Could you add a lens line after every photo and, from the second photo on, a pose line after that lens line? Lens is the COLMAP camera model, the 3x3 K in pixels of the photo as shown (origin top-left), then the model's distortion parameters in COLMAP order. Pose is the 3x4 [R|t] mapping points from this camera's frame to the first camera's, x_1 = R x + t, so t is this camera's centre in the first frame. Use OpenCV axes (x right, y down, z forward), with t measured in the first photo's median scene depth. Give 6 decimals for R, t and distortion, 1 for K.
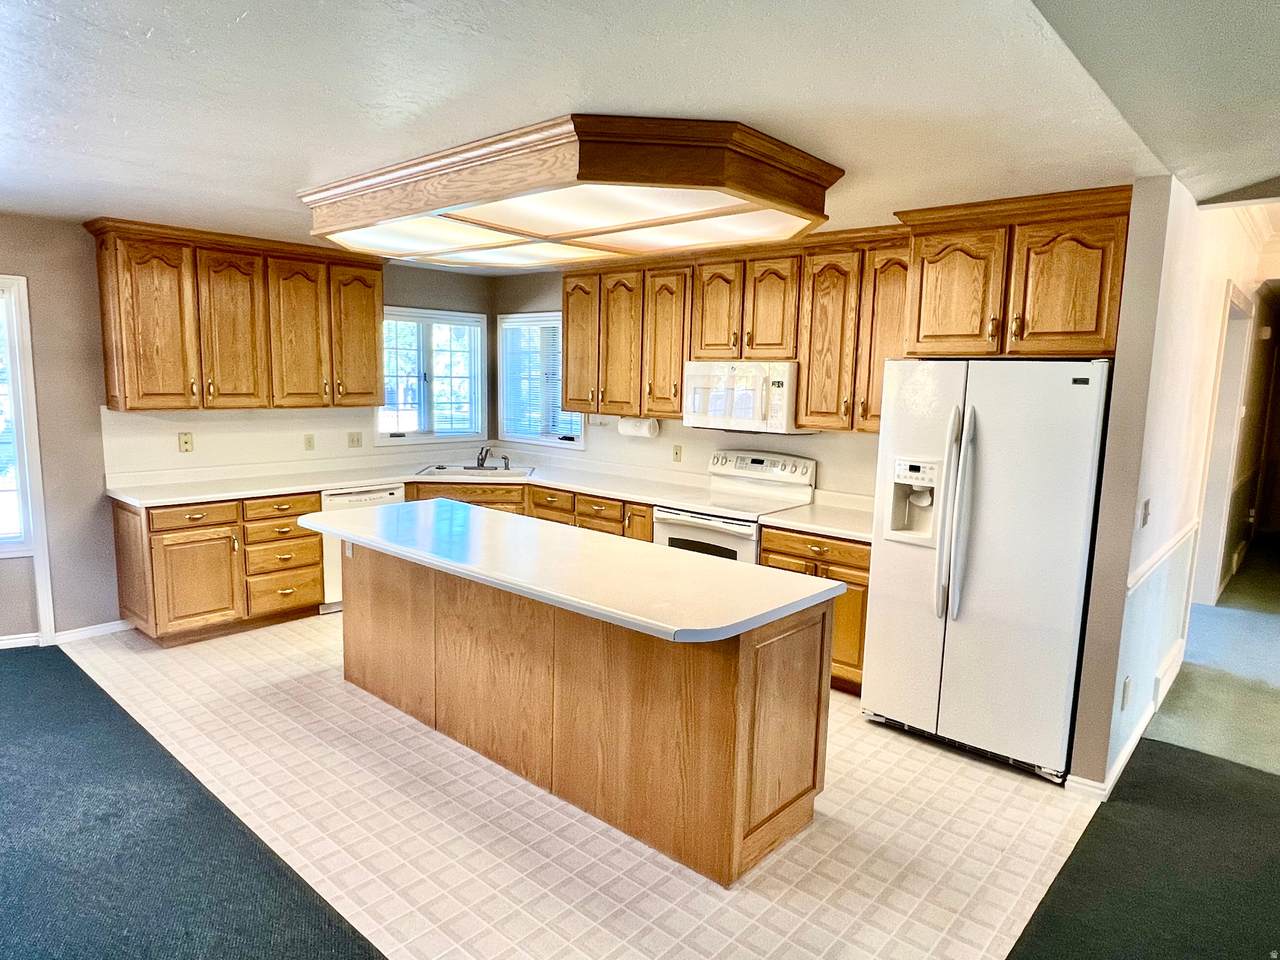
lens RADIAL K [[783.6, 0, 637.7], [0, 783.6, 481.6], [0, 0, 1]] dist [0.004907, 0.001331]
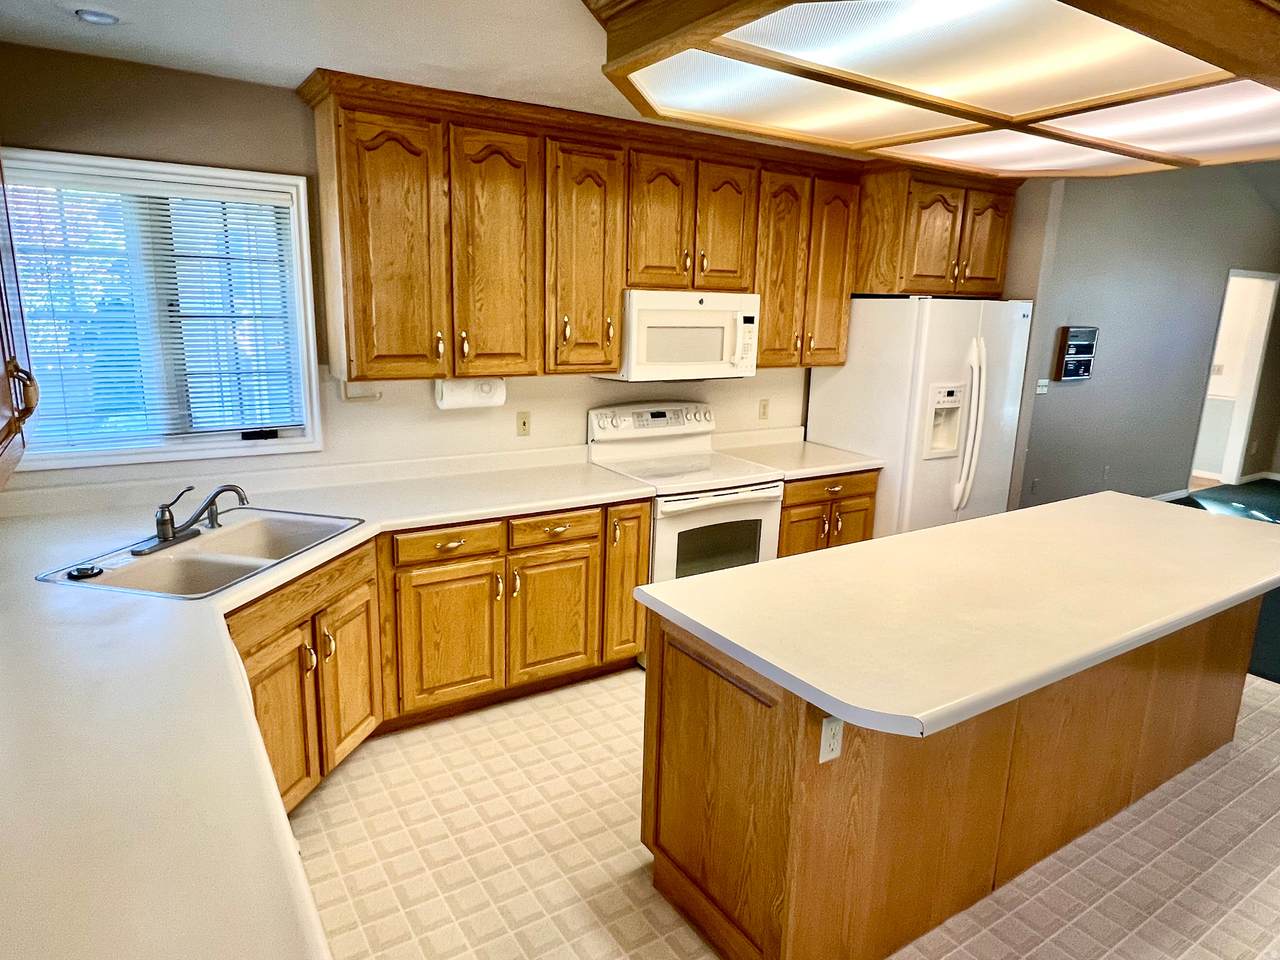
lens RADIAL K [[783.6, 0, 635.7], [0, 783.6, 476.5], [0, 0, 1]] dist [0.004907, 0.001331]
pose [[0.274268, -0.224191, 0.935155, -0.620141], [0.112192, 0.973265, 0.200422, -0.127273], [-0.955086, 0.049947, 0.292088, 0.777494]]
